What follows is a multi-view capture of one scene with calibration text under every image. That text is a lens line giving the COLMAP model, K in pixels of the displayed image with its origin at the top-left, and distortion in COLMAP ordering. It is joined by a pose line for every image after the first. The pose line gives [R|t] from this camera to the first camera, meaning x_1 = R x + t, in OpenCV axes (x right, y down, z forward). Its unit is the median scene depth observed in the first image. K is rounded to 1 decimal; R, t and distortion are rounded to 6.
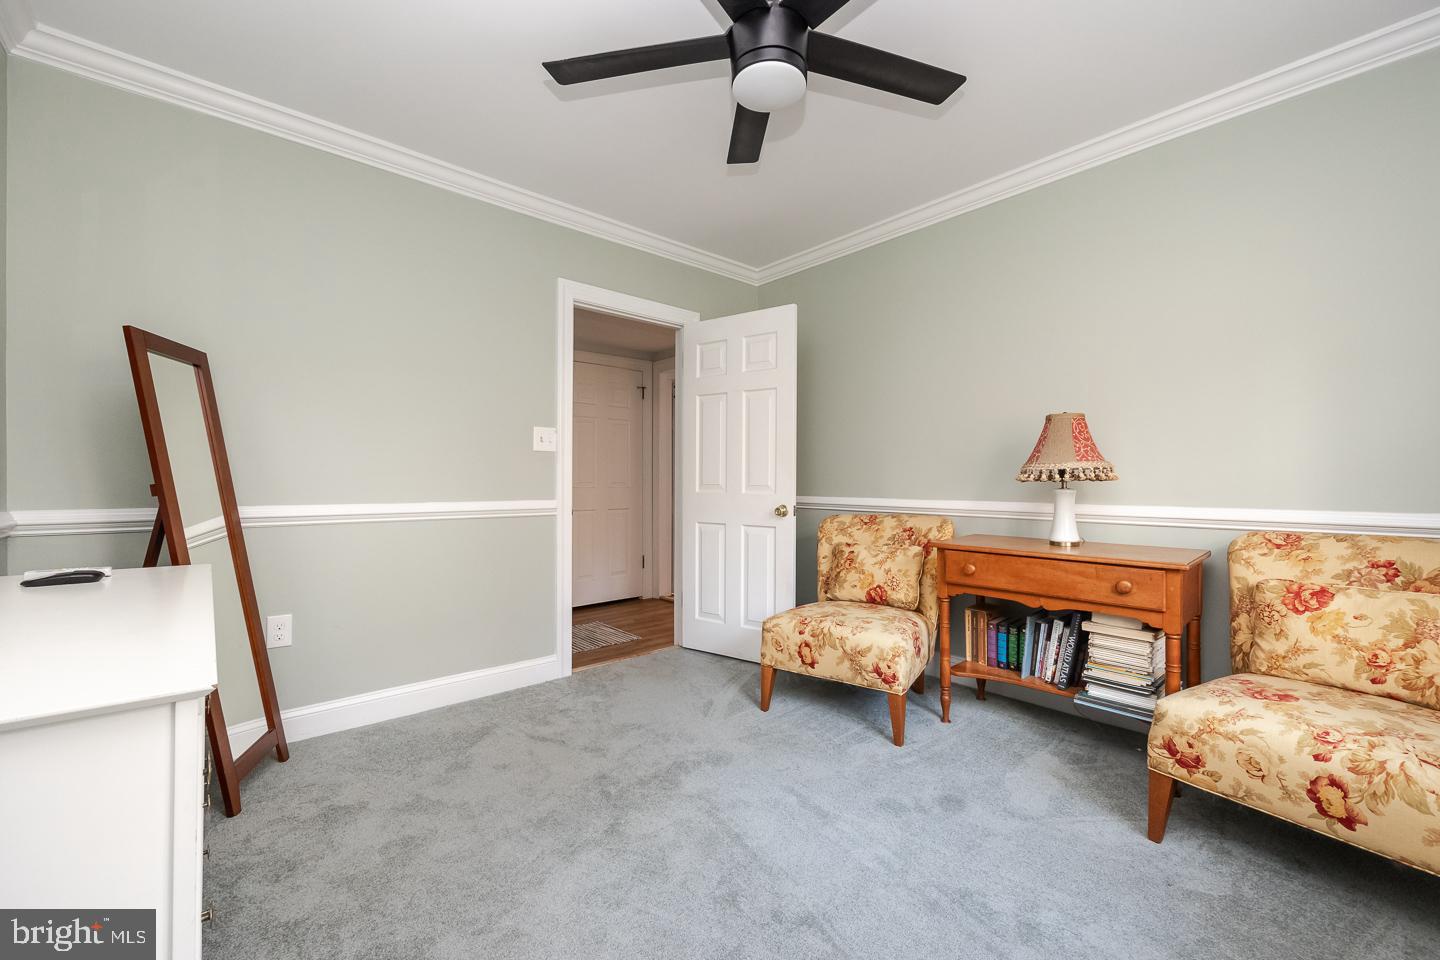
lens RADIAL K [[577.0, 0, 725.8], [0, 577.0, 473.1], [0, 0, 1]] dist [-0.001148, -0.000132]
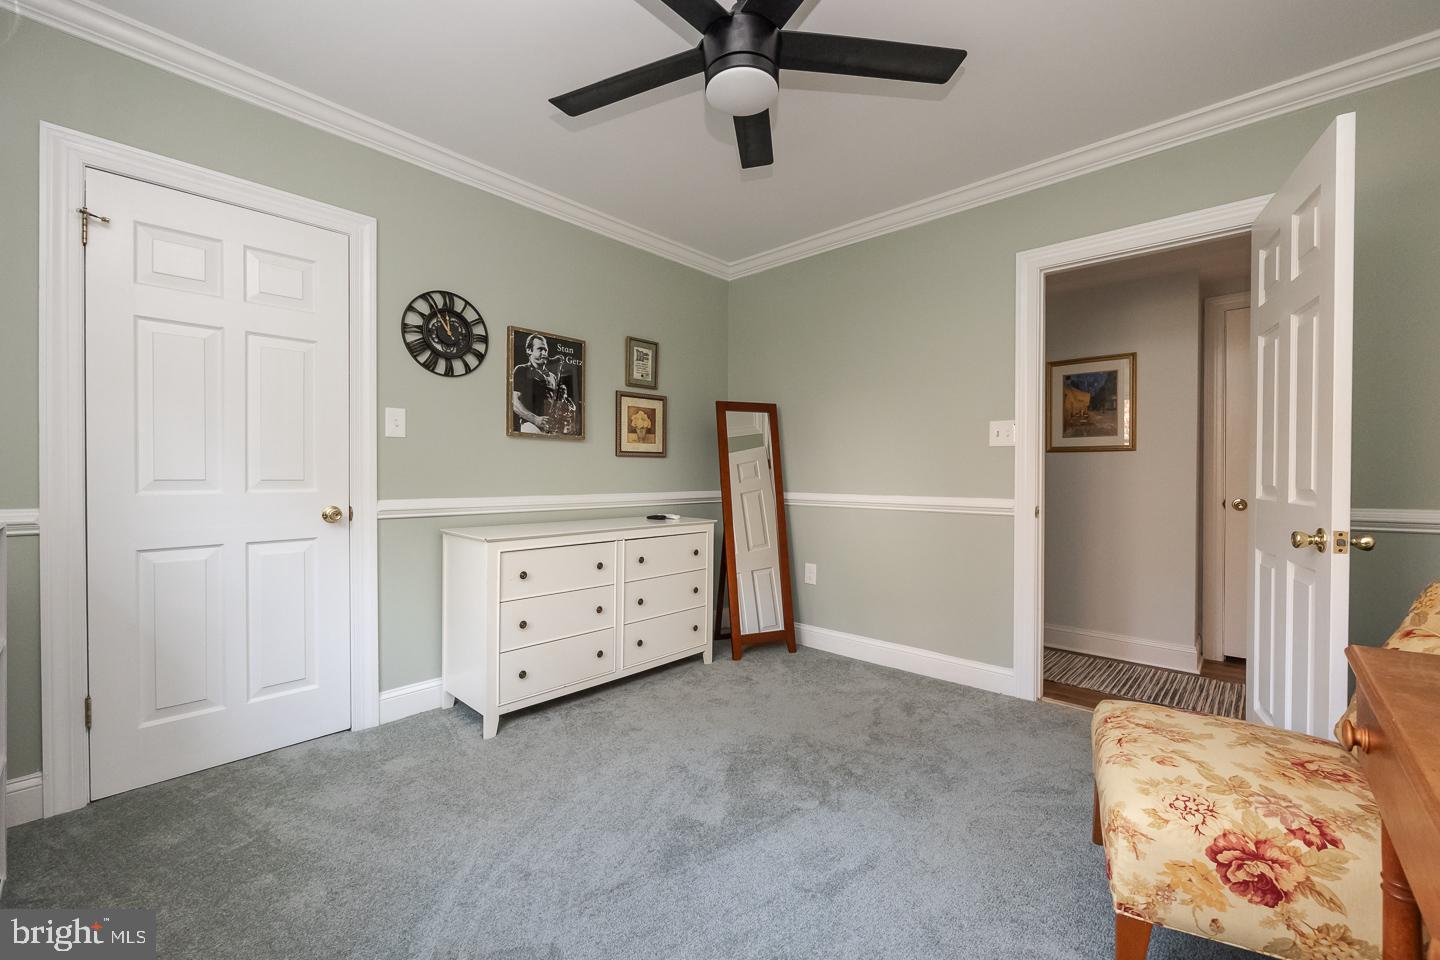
lens RADIAL K [[577.0, 0, 725.8], [0, 577.0, 473.1], [0, 0, 1]] dist [-0.001148, -0.000132]
pose [[0.107238, -0.005486, -0.994218, 0.692616], [0.009732, 0.999943, -0.004468, 0.005798], [0.994186, -0.009197, 0.107285, 0.559216]]
